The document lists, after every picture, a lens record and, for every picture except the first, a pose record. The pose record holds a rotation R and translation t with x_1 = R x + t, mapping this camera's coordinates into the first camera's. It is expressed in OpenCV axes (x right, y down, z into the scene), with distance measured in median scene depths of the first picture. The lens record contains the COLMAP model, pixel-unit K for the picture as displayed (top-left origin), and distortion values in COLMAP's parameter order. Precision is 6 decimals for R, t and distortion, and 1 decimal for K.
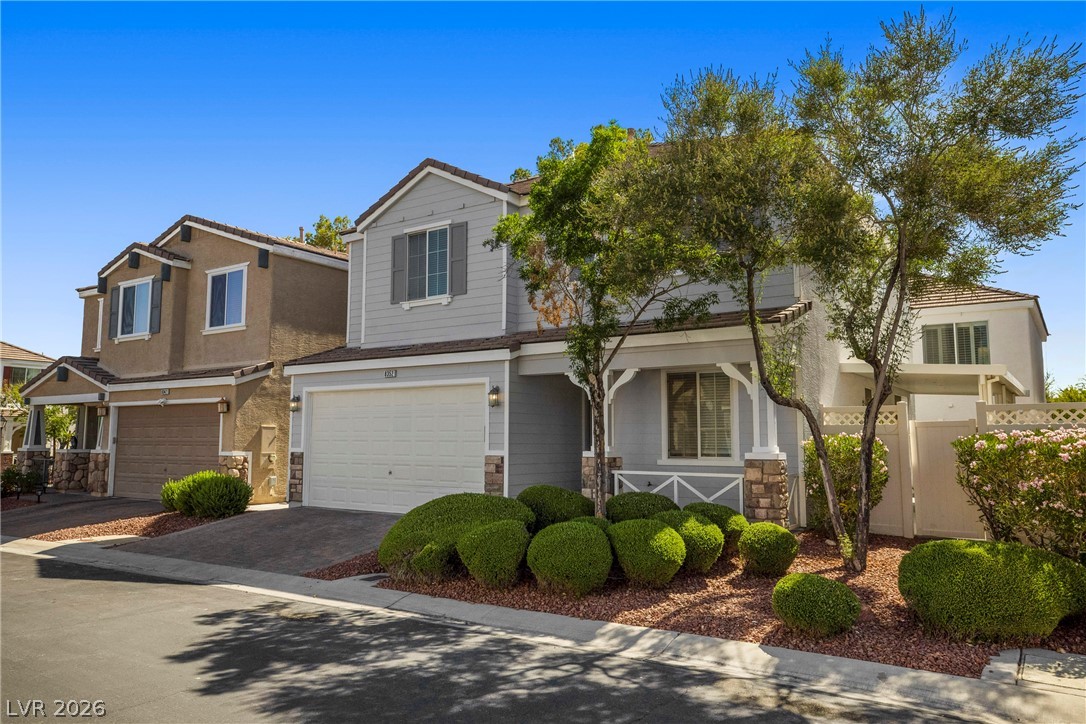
lens RADIAL K [[786.4, 0, 543.2], [0, 786.4, 360.2], [0, 0, 1]] dist [0.000143, -0.001000]
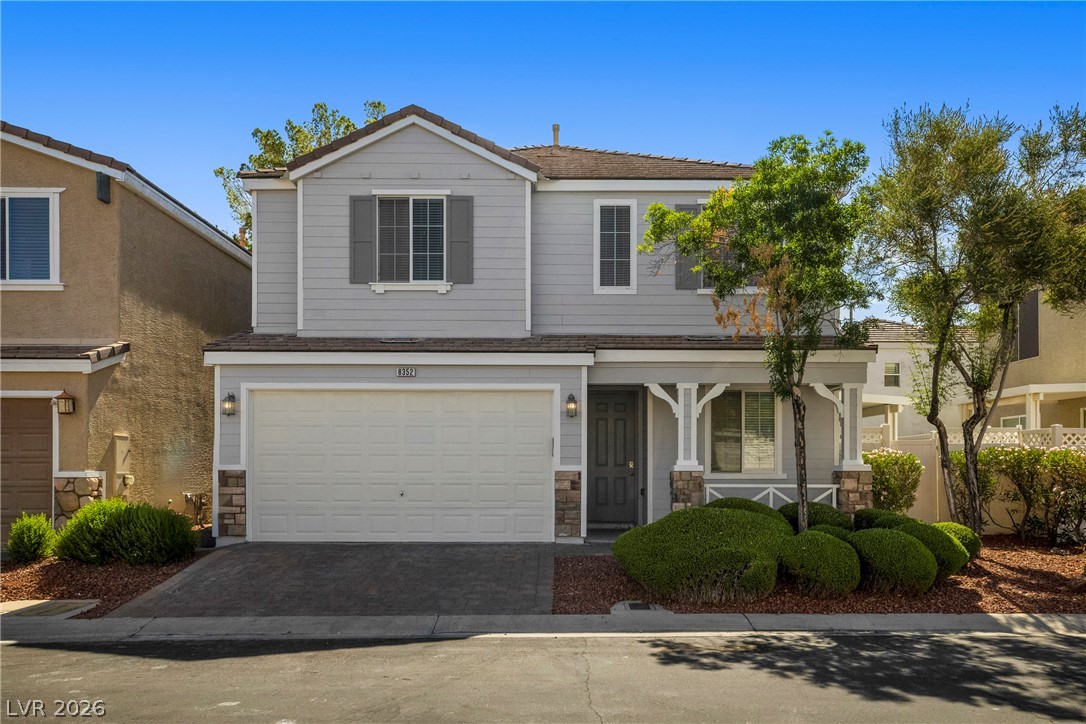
lens RADIAL K [[803.7, 0, 550.8], [0, 803.7, 466.9], [0, 0, 1]] dist [0.002045, 0.016540]
pose [[0.815873, -0.001670, 0.578229, -0.505352], [-0.057030, 0.994888, 0.083342, 0.033719], [-0.575412, -0.100973, 0.811607, 0.216126]]
